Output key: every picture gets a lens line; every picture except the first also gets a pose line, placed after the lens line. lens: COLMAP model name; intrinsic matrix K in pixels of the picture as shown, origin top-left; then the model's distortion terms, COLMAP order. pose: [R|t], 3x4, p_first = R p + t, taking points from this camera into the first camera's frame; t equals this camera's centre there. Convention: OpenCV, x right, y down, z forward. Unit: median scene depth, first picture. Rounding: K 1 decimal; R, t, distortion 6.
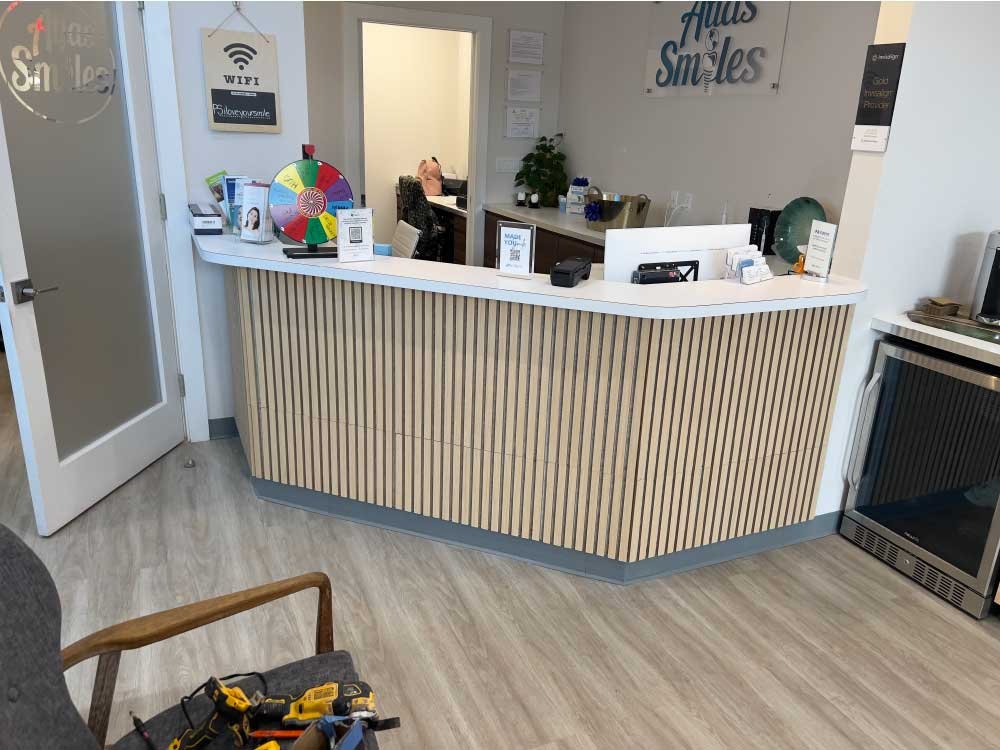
lens RADIAL K [[764.8, 0, 508.5], [0, 764.8, 381.6], [0, 0, 1]] dist [0.037068, -0.014131]
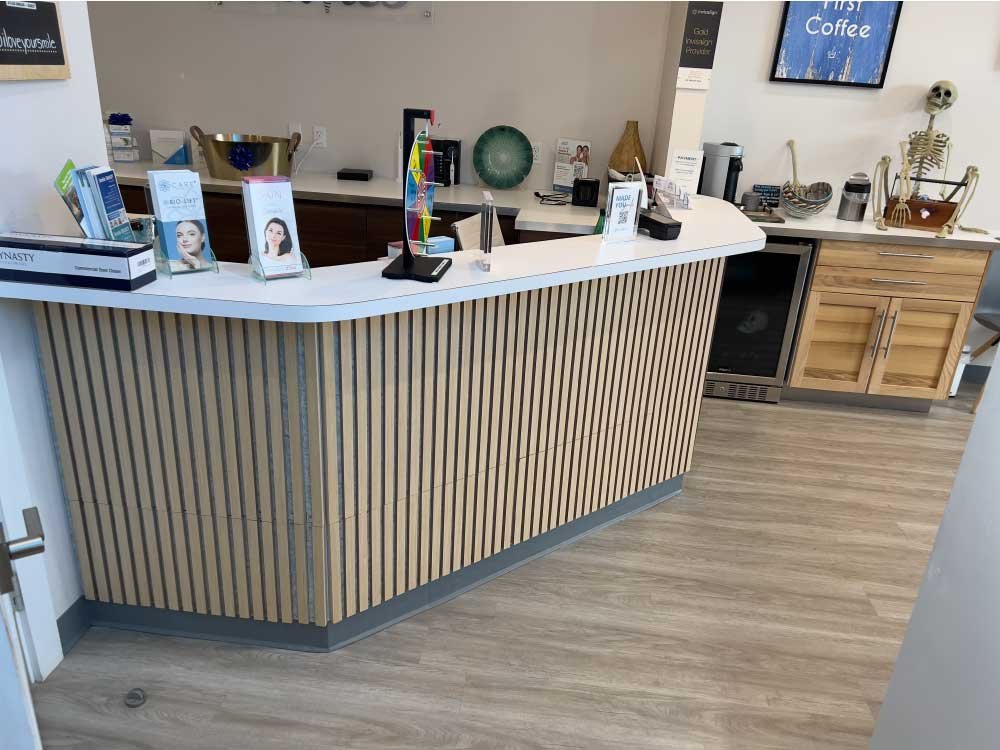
lens RADIAL K [[764.8, 0, 506.8], [0, 764.8, 376.1], [0, 0, 1]] dist [0.037068, -0.014131]
pose [[0.506067, -0.335524, 0.794556, -0.822093], [0.245666, 0.939146, 0.240112, -0.229383], [-0.826767, 0.073683, 0.557697, 0.573358]]
